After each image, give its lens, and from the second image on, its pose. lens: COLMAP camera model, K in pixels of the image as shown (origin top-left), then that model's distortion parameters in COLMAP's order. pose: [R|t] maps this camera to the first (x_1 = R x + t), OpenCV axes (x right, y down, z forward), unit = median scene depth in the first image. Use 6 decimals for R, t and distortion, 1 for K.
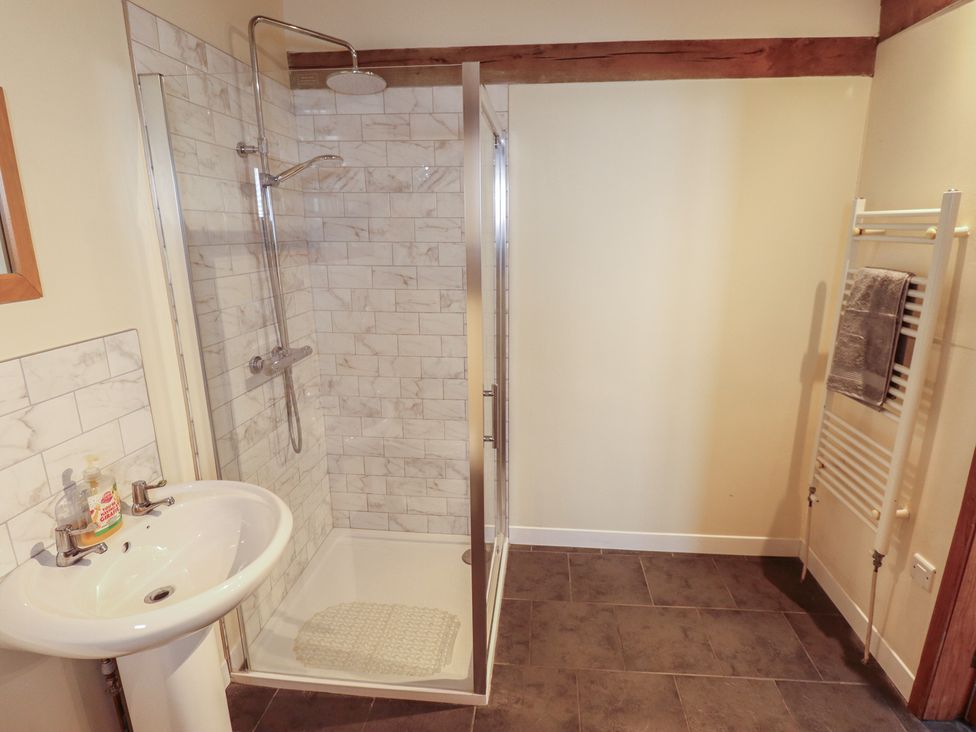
lens RADIAL K [[519.4, 0, 506.7], [0, 519.4, 362.1], [0, 0, 1]] dist [-0.002040, -0.001969]
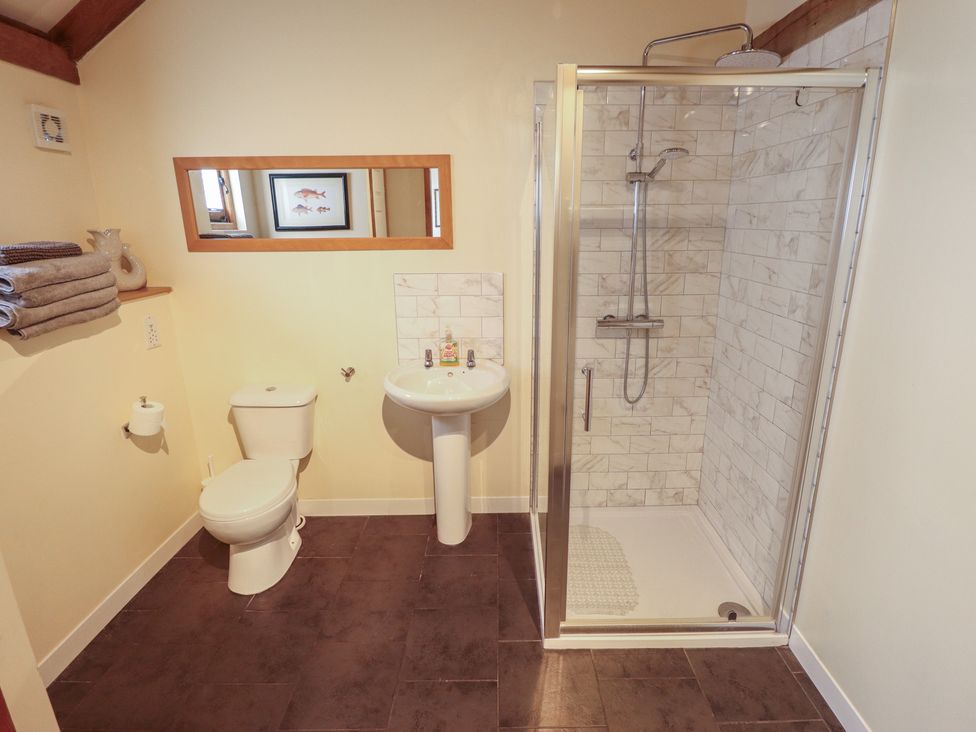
lens RADIAL K [[507.0, 0, 488.0], [0, 507.0, 366.0], [0, 0, 1]] dist [-0.001021, -0.015063]
pose [[0.067479, 0.269821, -0.960543, 0.736094], [-0.241945, 0.938427, 0.246611, -0.126646], [0.967941, 0.215758, 0.128606, 0.544811]]
